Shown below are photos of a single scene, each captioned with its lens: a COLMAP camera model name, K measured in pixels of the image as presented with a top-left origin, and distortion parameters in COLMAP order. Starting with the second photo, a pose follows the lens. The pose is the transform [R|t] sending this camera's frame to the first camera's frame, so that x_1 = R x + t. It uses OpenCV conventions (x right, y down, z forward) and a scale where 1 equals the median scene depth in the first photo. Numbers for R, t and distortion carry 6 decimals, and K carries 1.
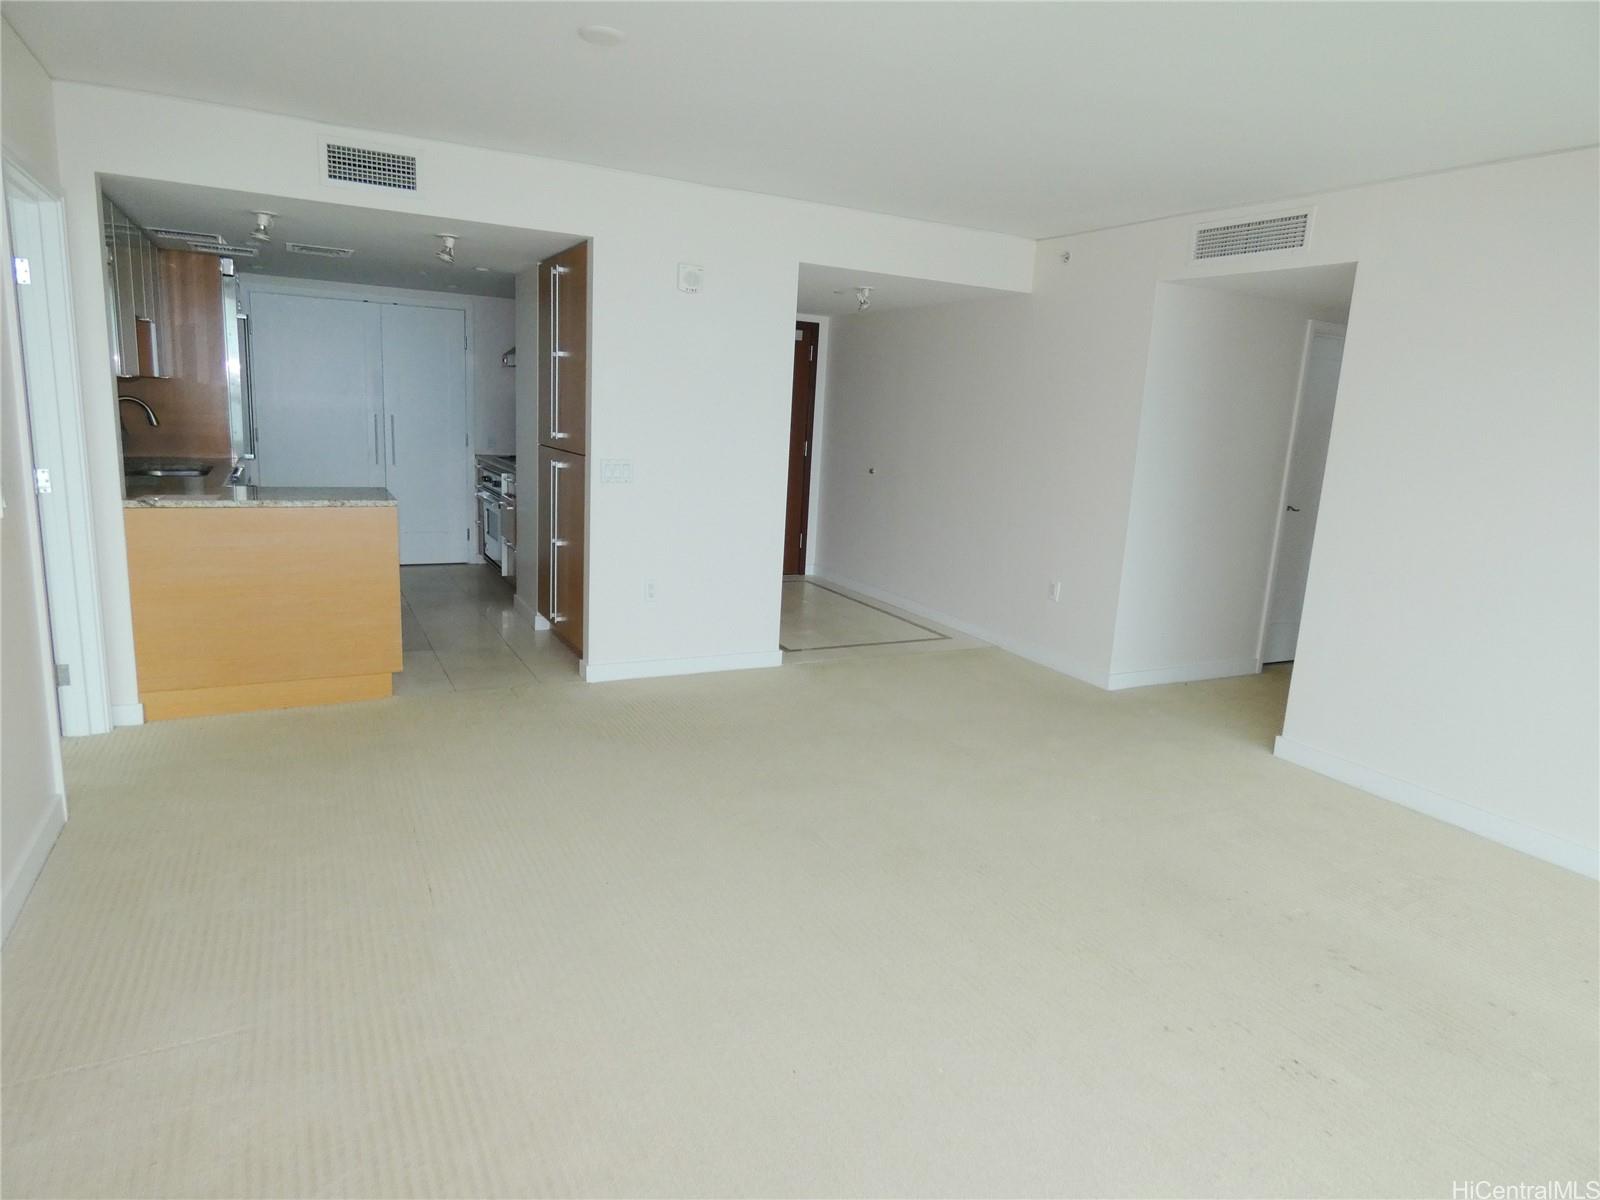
lens RADIAL K [[954.6, 0, 800.1], [0, 954.6, 594.4], [0, 0, 1]] dist [-0.008525, -0.000375]
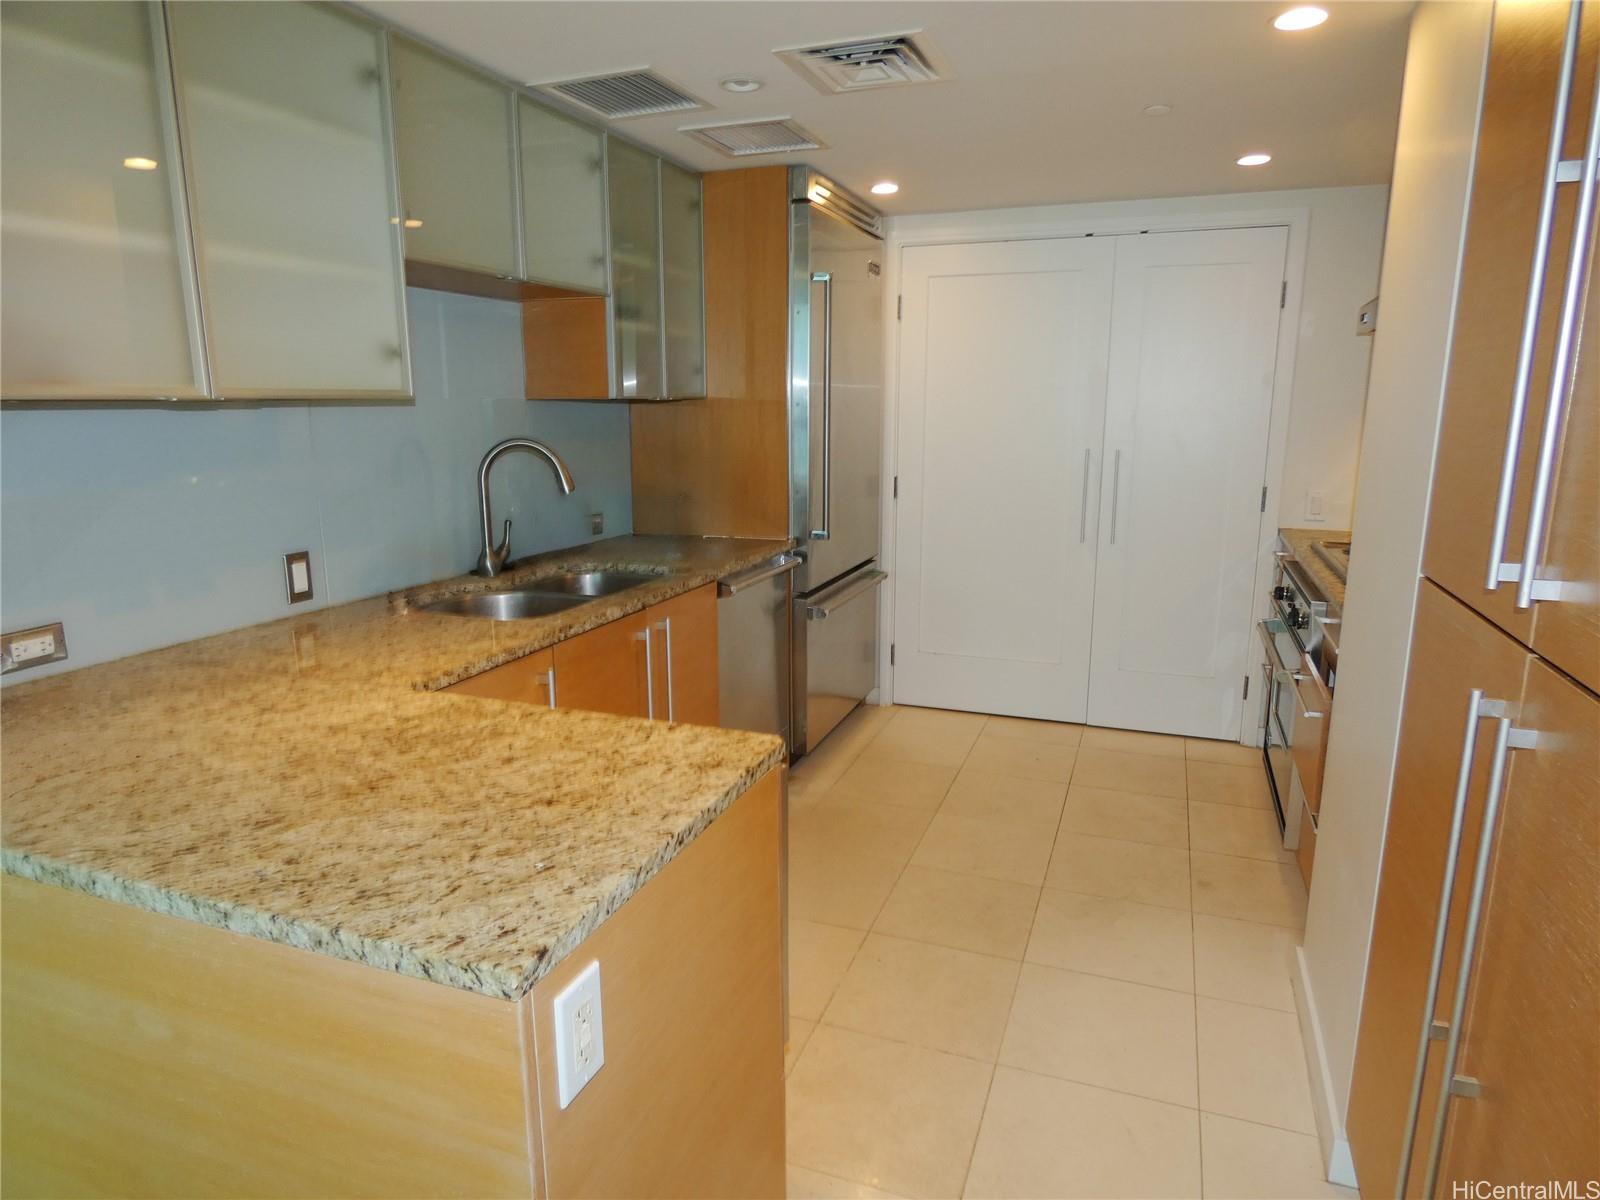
lens RADIAL K [[954.6, 0, 800.1], [0, 954.6, 594.4], [0, 0, 1]] dist [-0.008525, -0.000375]
pose [[0.654889, 0.096383, -0.749553, -0.202049], [-0.105171, 0.993806, 0.035903, -0.153597], [0.748371, 0.055319, 0.660970, 0.742261]]
